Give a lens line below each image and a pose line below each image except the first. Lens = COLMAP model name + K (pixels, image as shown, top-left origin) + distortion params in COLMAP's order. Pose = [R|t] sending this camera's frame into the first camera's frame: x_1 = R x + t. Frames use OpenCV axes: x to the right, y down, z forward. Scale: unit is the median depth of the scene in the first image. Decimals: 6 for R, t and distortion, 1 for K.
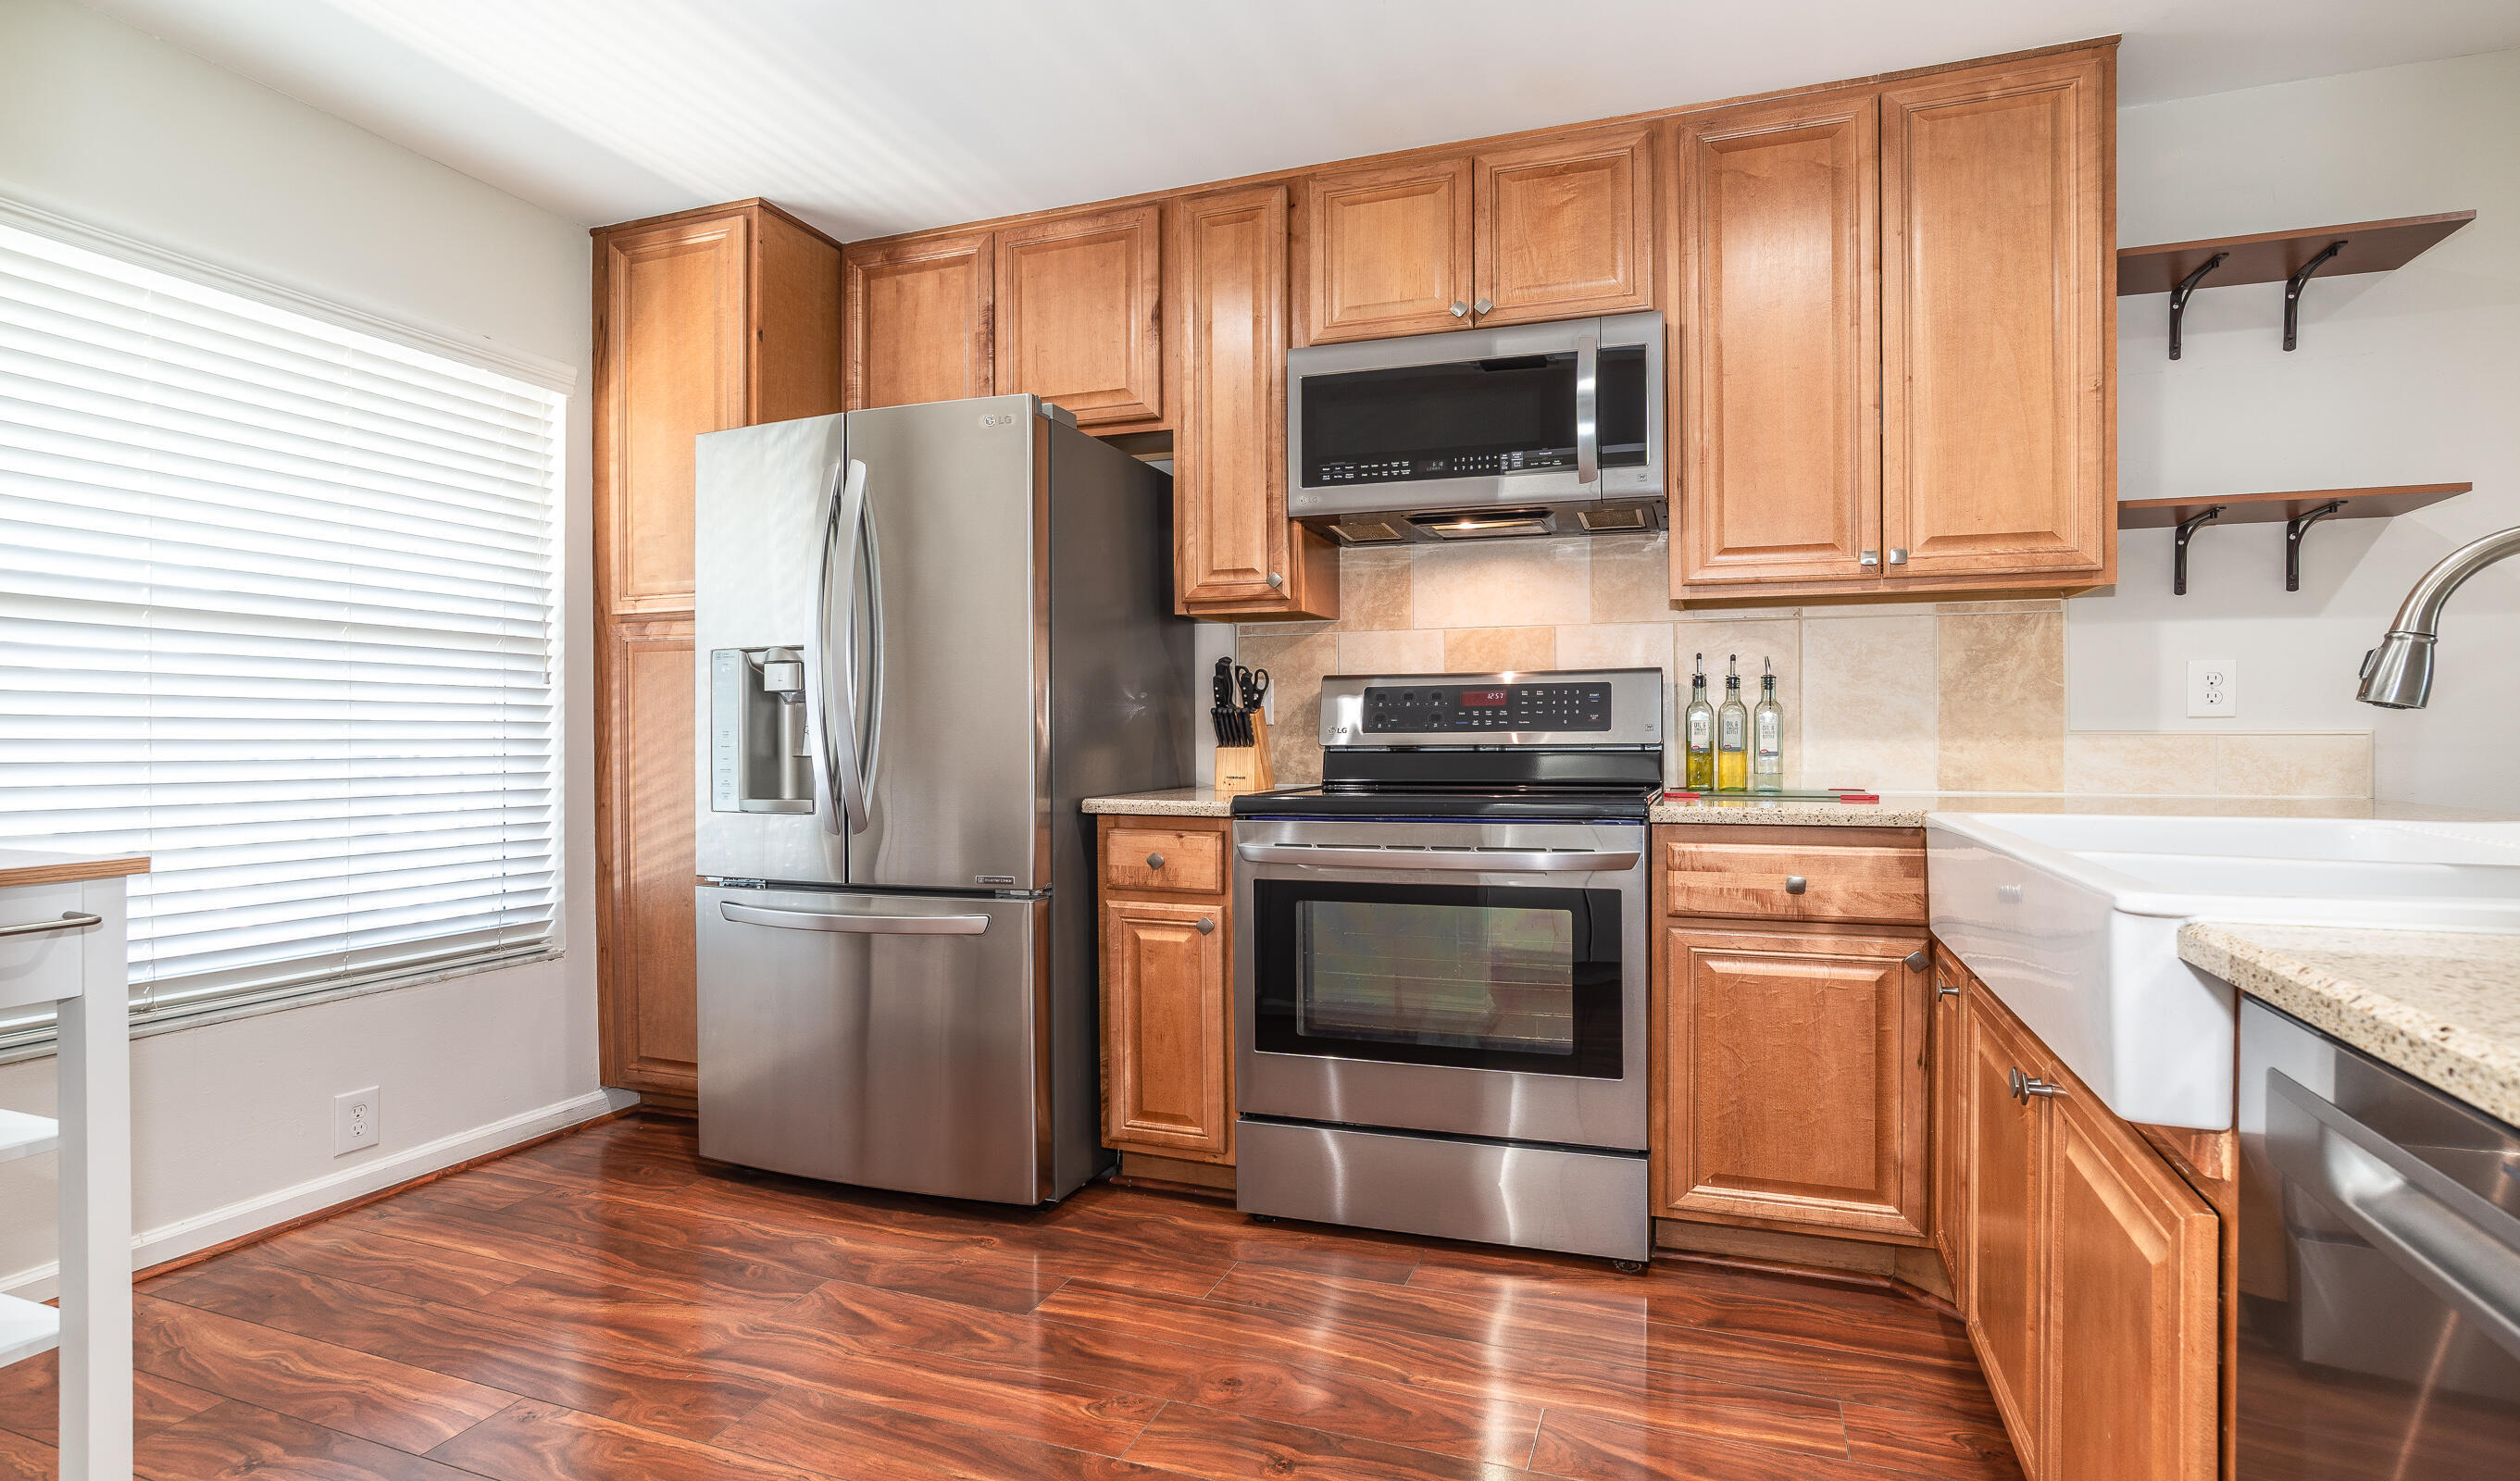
lens RADIAL K [[1333.5, 0, 1197.8], [0, 1333.5, 738.0], [0, 0, 1]] dist [-0.049846, 0.035486]
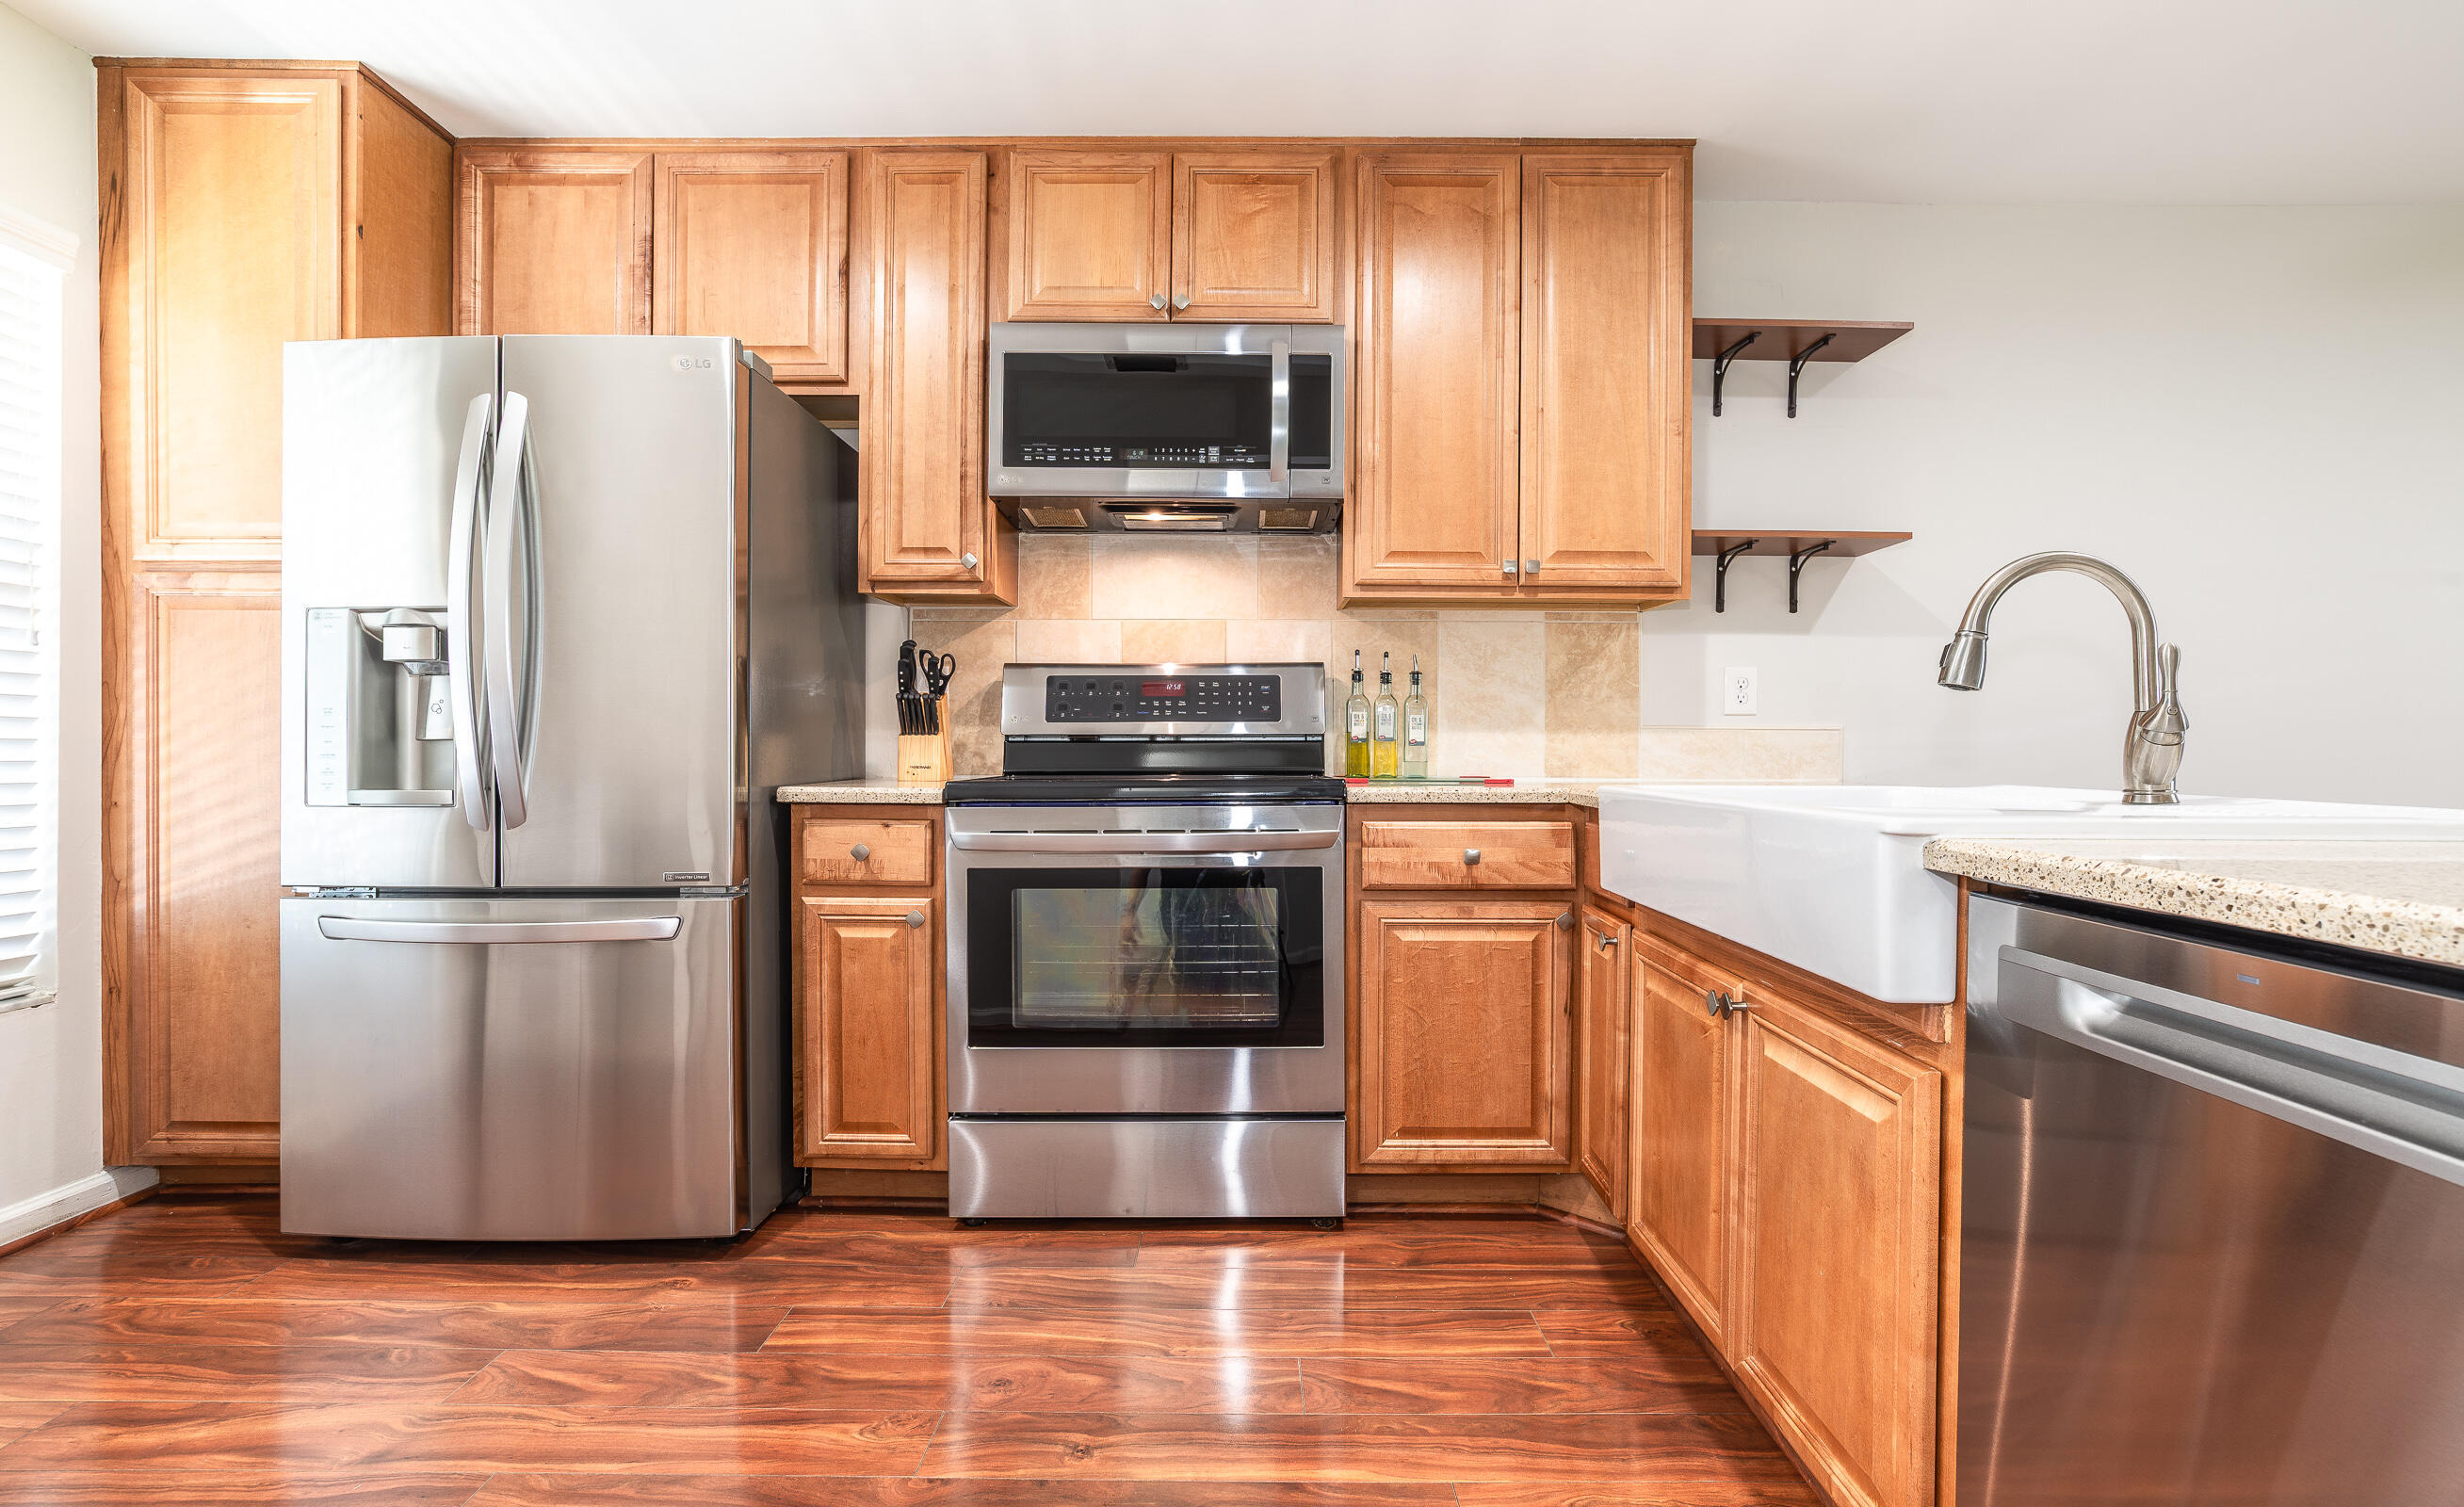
lens RADIAL K [[1364.3, 0, 1232.0], [0, 1364.3, 753.5], [0, 0, 1]] dist [-0.045083, 0.035038]
pose [[0.926912, -0.000110, 0.375278, -0.143067], [0.000339, 1.000000, -0.000543, 0.022599], [-0.375277, 0.000630, 0.926912, 0.017327]]
